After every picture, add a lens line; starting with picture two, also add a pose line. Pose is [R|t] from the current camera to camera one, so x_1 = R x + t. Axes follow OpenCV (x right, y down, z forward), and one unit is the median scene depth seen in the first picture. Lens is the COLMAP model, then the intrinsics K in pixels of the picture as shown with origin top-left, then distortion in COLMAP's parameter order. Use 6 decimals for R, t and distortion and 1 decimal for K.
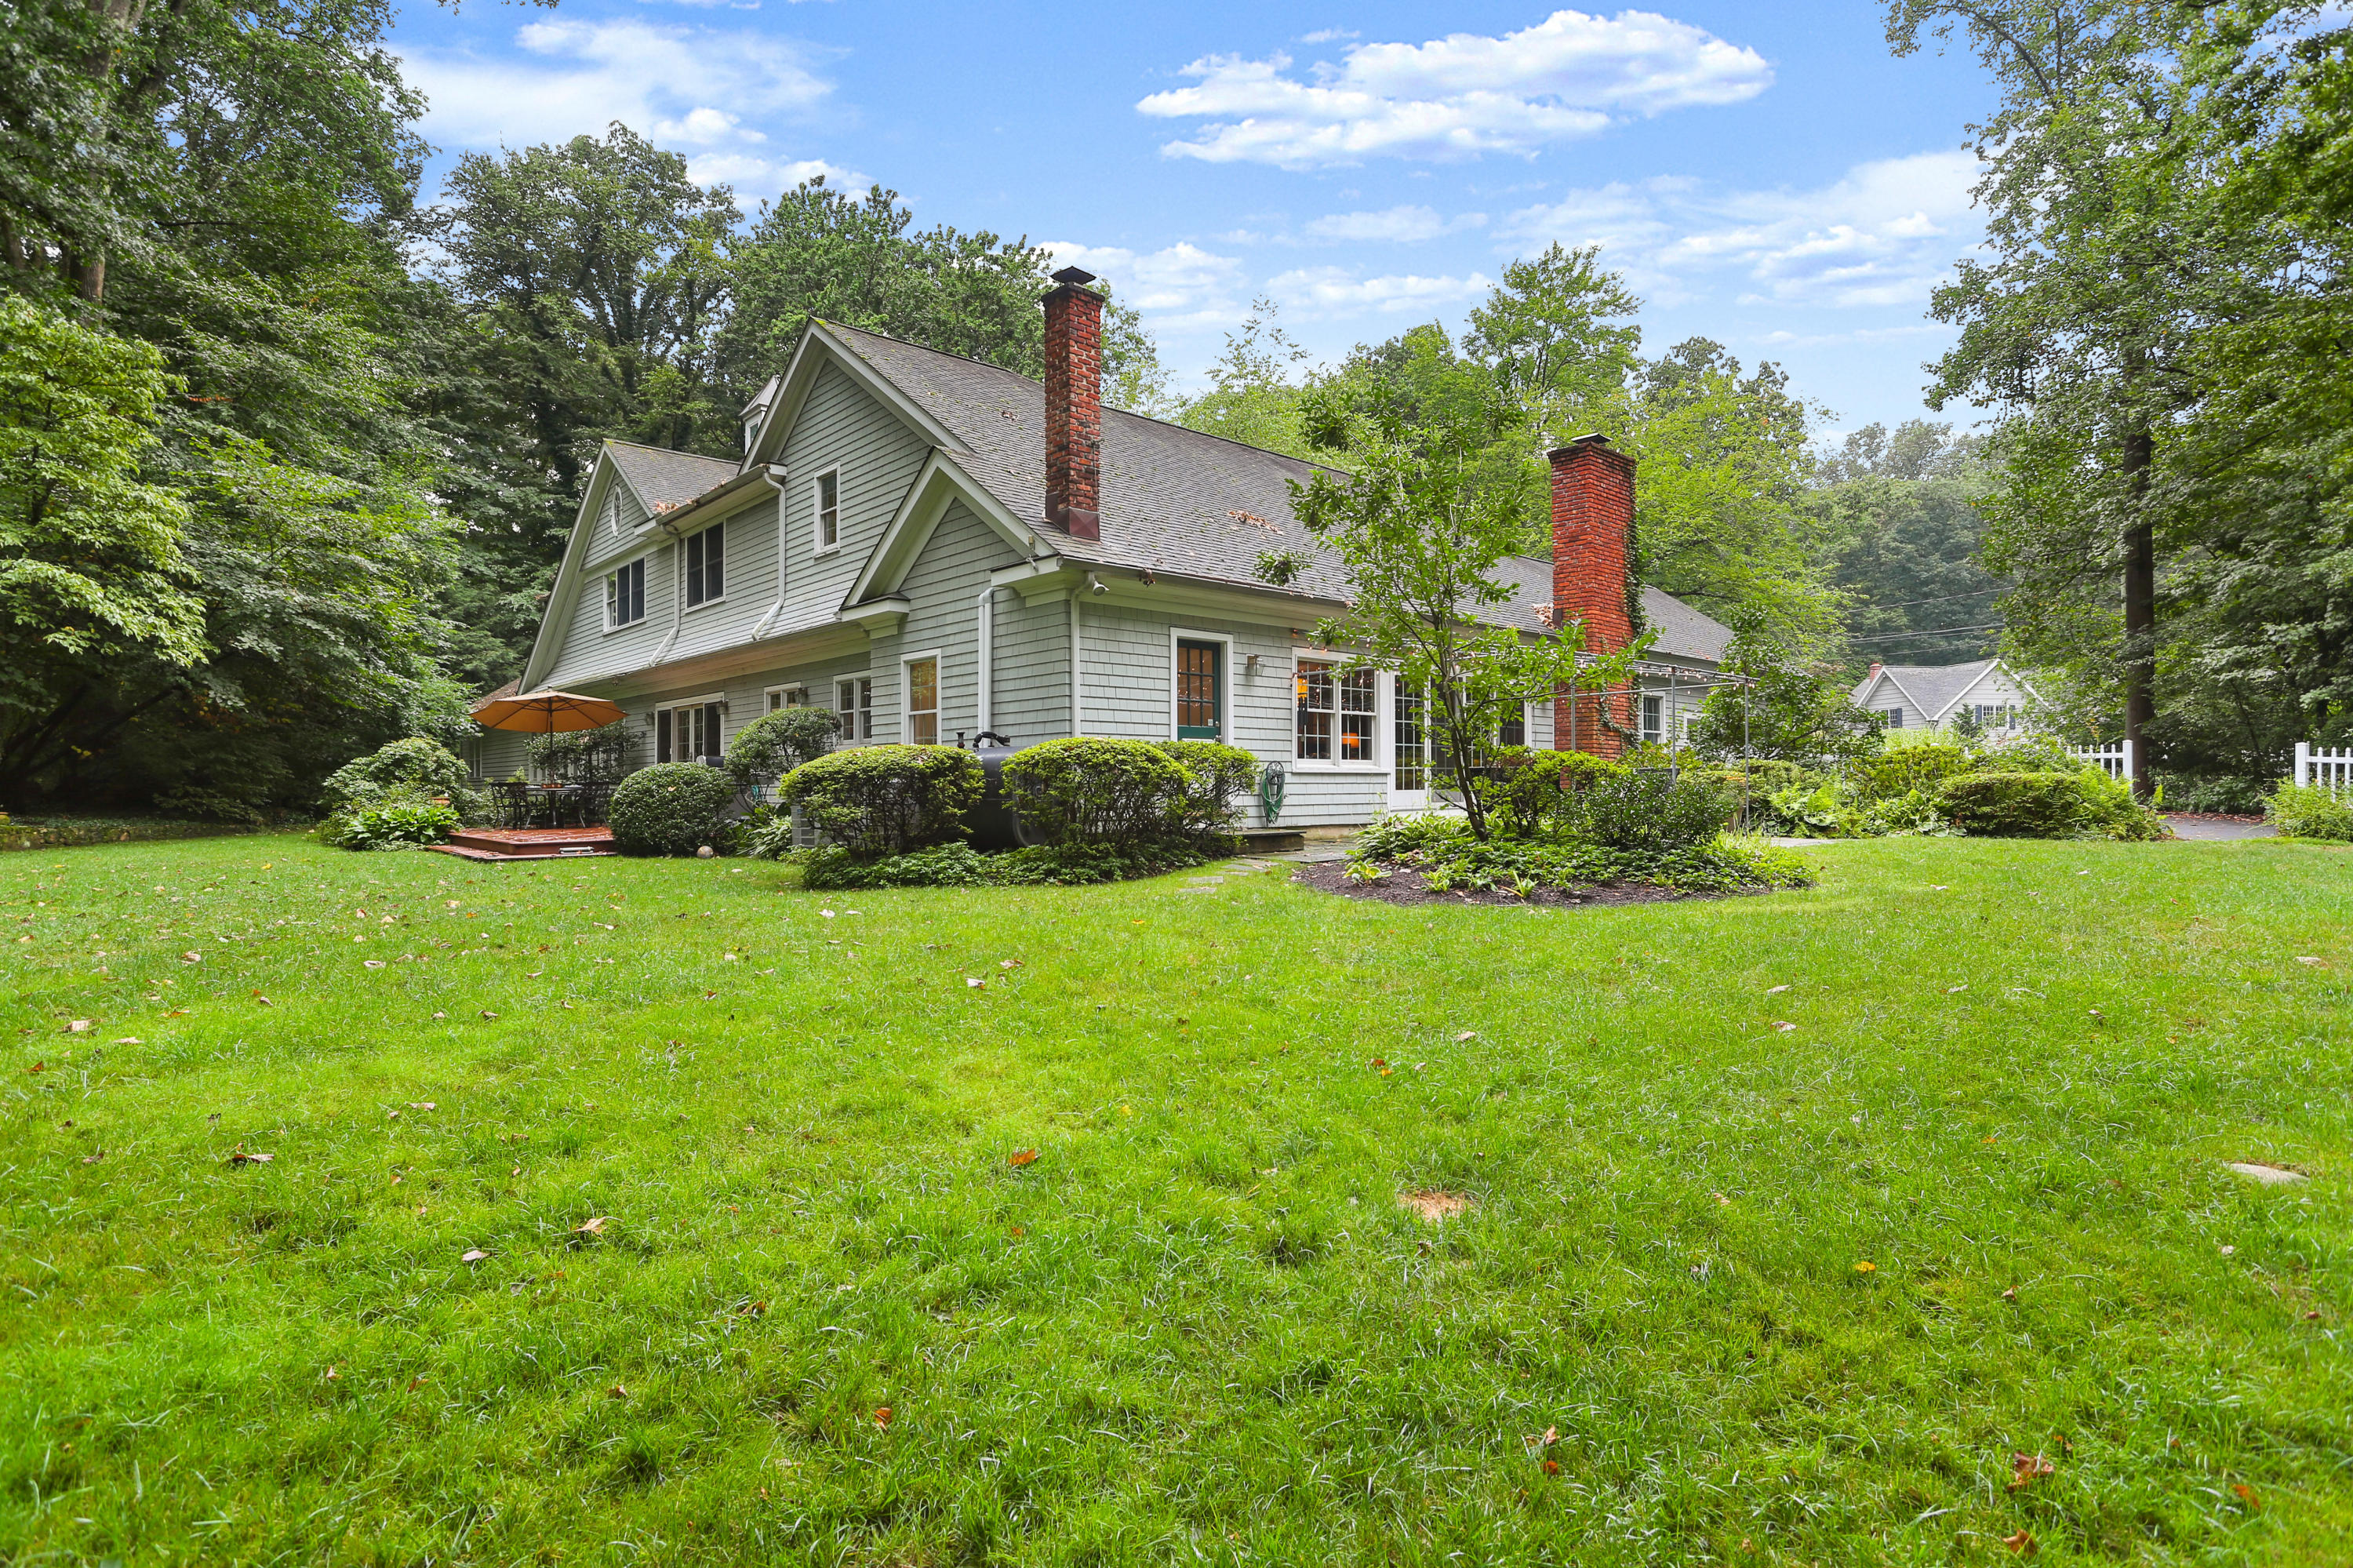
lens RADIAL K [[1186.6, 0, 1181.5], [0, 1186.6, 800.6], [0, 0, 1]] dist [-0.017631, 0.001424]
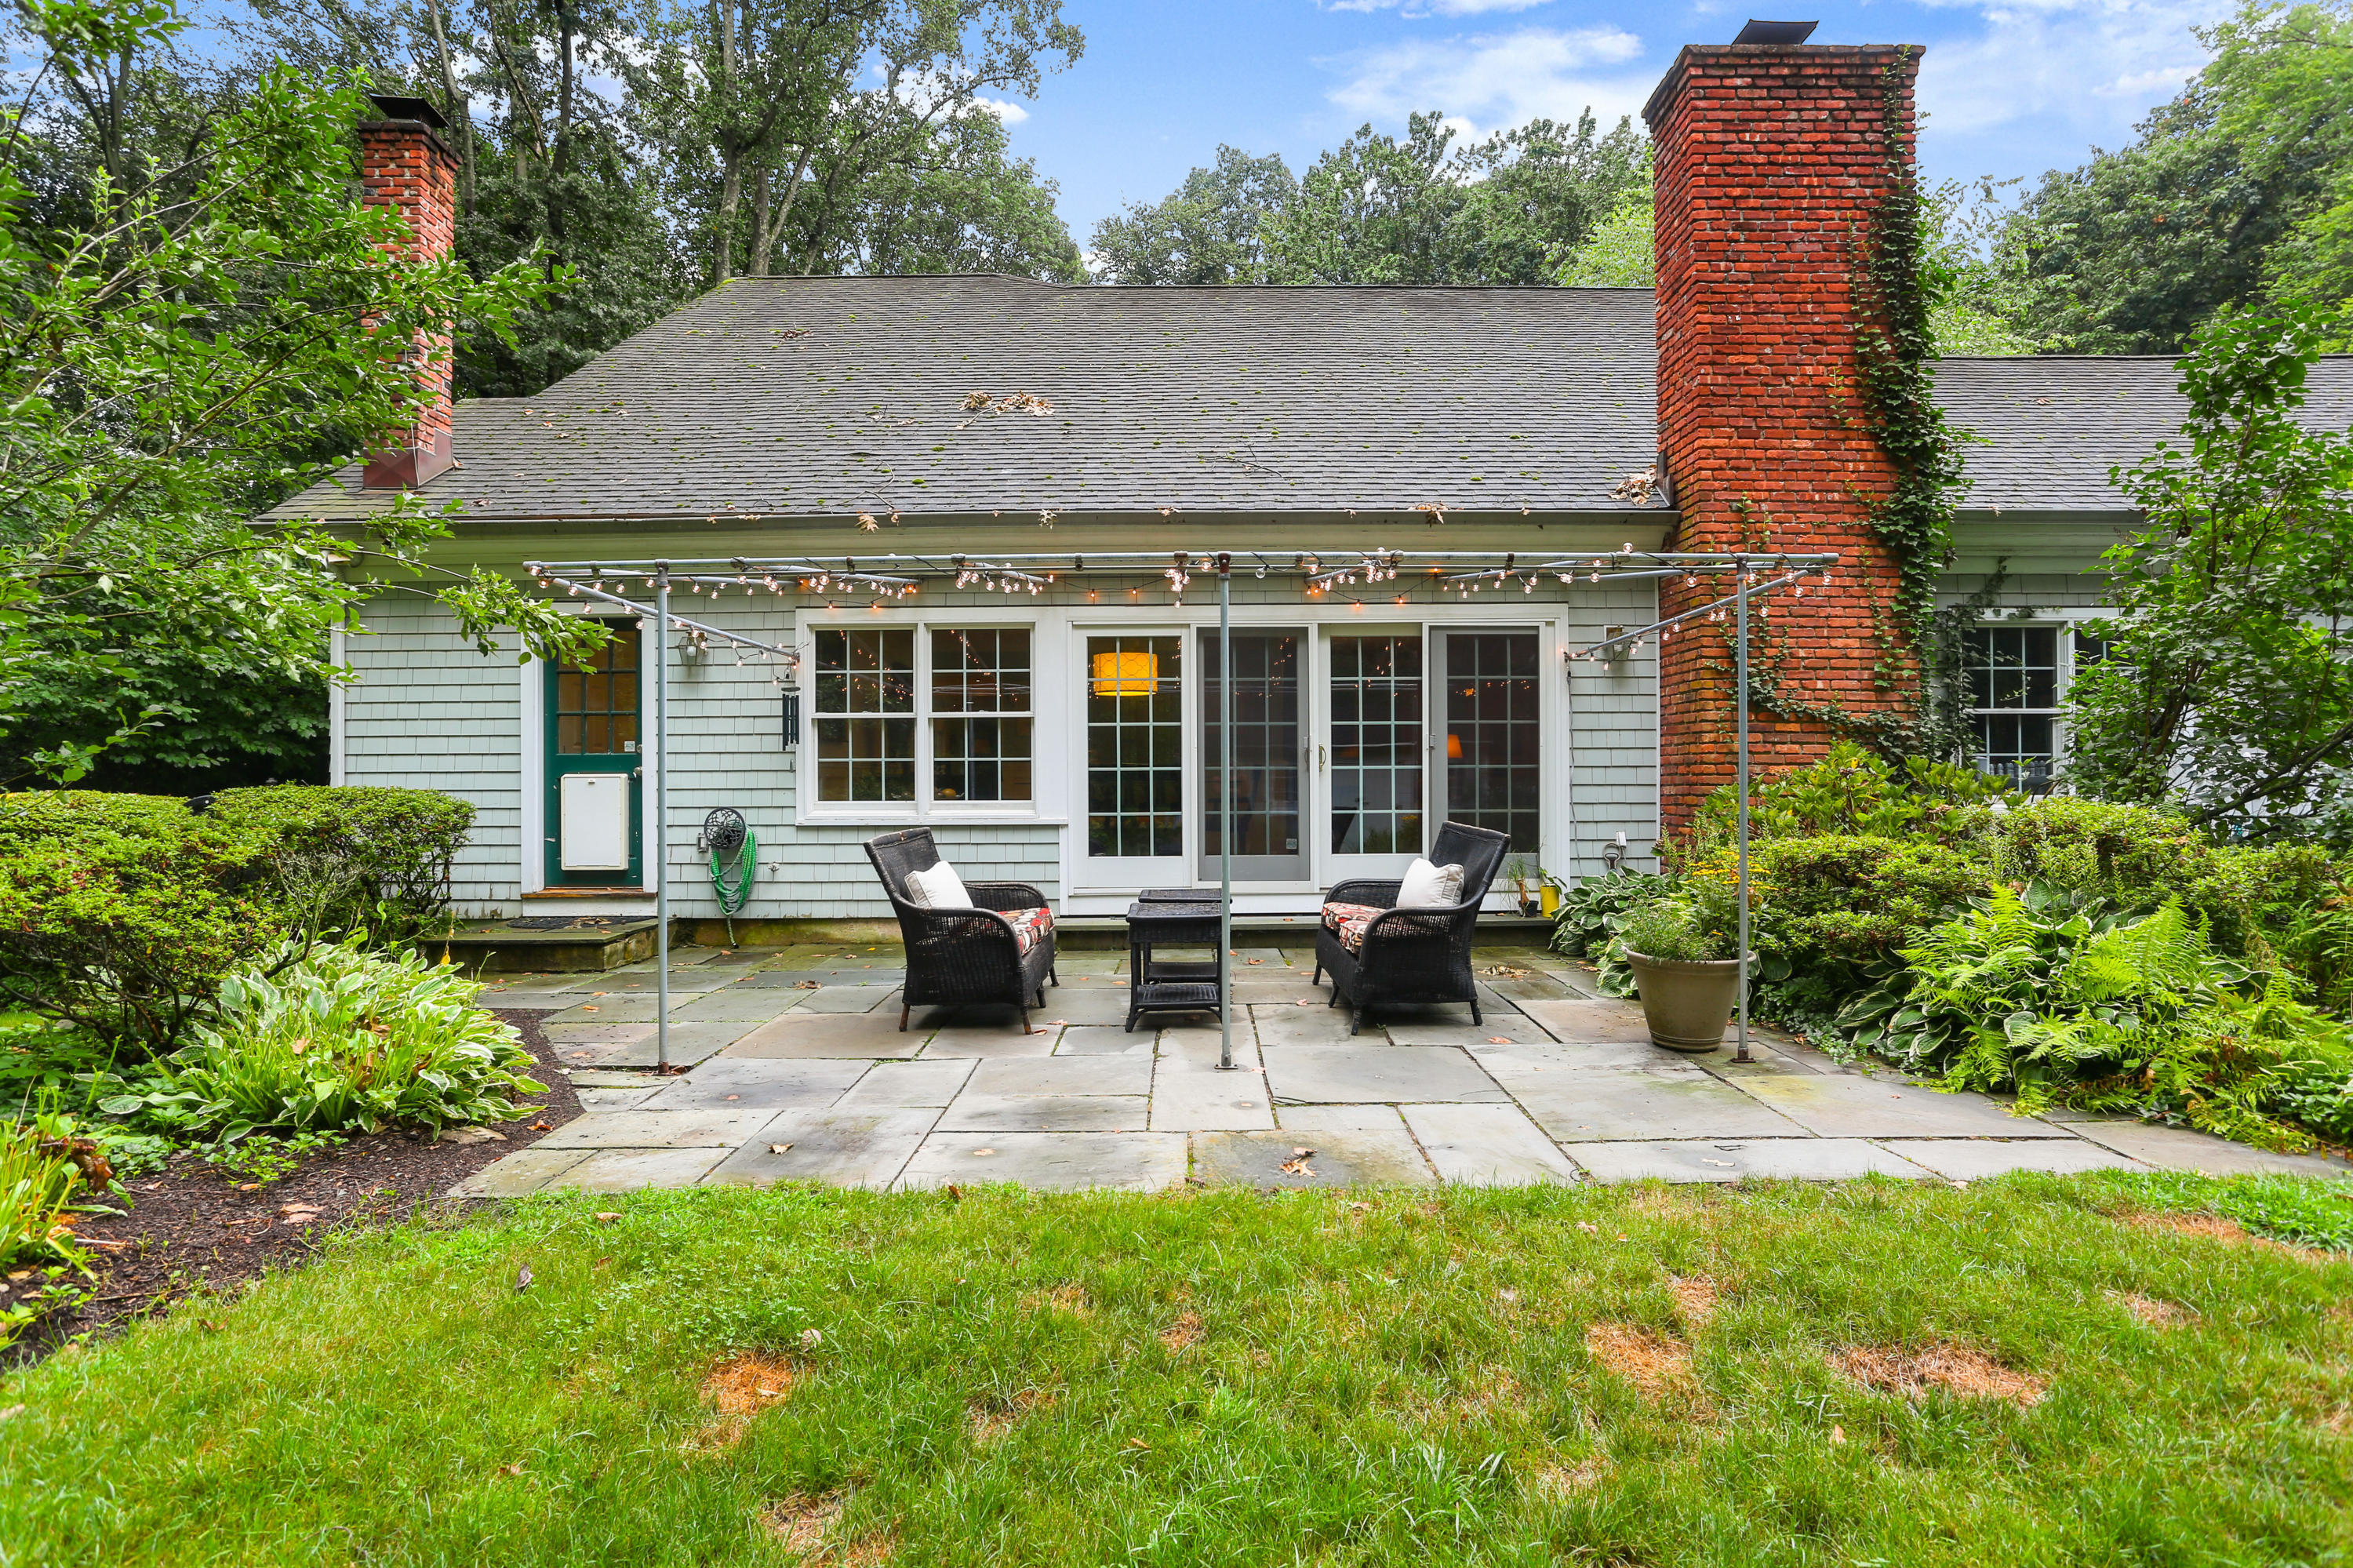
lens RADIAL K [[1186.6, 0, 1177.4], [0, 1186.6, 795.0], [0, 0, 1]] dist [-0.017631, 0.001424]
pose [[0.745944, 0.004750, -0.665992, 0.590479], [-0.003114, 0.999989, 0.003644, -0.039515], [0.666002, -0.000644, 0.745950, 0.659743]]
